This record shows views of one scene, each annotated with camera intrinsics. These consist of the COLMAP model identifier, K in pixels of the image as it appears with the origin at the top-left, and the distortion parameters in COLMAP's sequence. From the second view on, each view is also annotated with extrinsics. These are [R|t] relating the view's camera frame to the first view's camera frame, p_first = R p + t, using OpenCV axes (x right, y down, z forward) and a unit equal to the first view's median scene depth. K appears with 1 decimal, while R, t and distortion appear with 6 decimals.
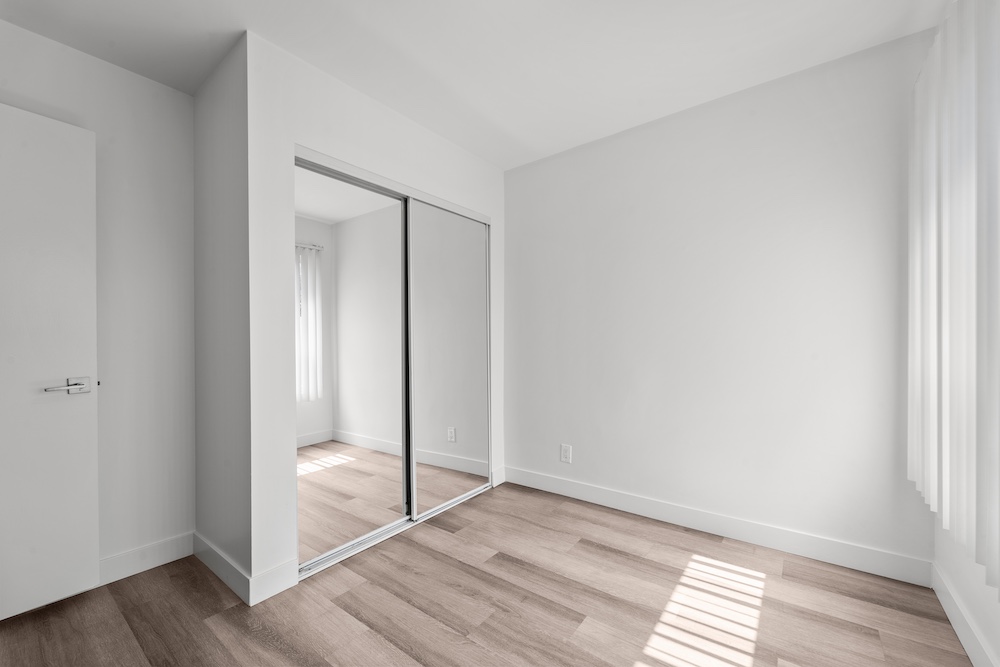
lens RADIAL K [[404.9, 0, 502.2], [0, 404.9, 338.9], [0, 0, 1]] dist [-0.001392, -0.001025]
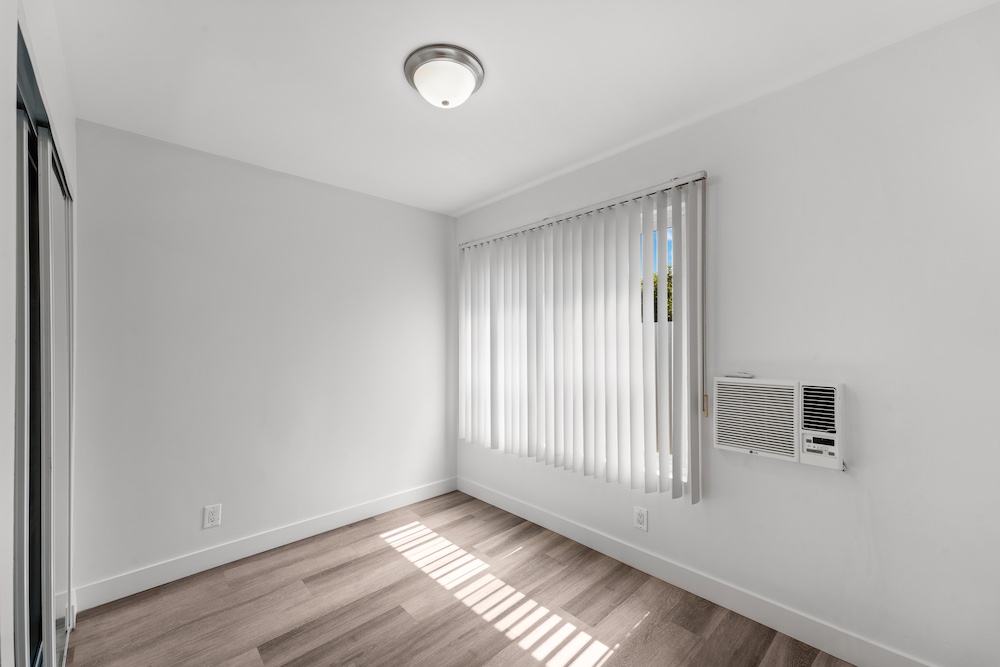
lens RADIAL K [[404.9, 0, 502.9], [0, 404.9, 337.4], [0, 0, 1]] dist [-0.001392, -0.001025]
pose [[0.159340, 0.016605, 0.987084, -0.814860], [0.001873, 0.999852, -0.017122, -0.092840], [-0.987222, 0.004577, 0.159285, 0.409908]]
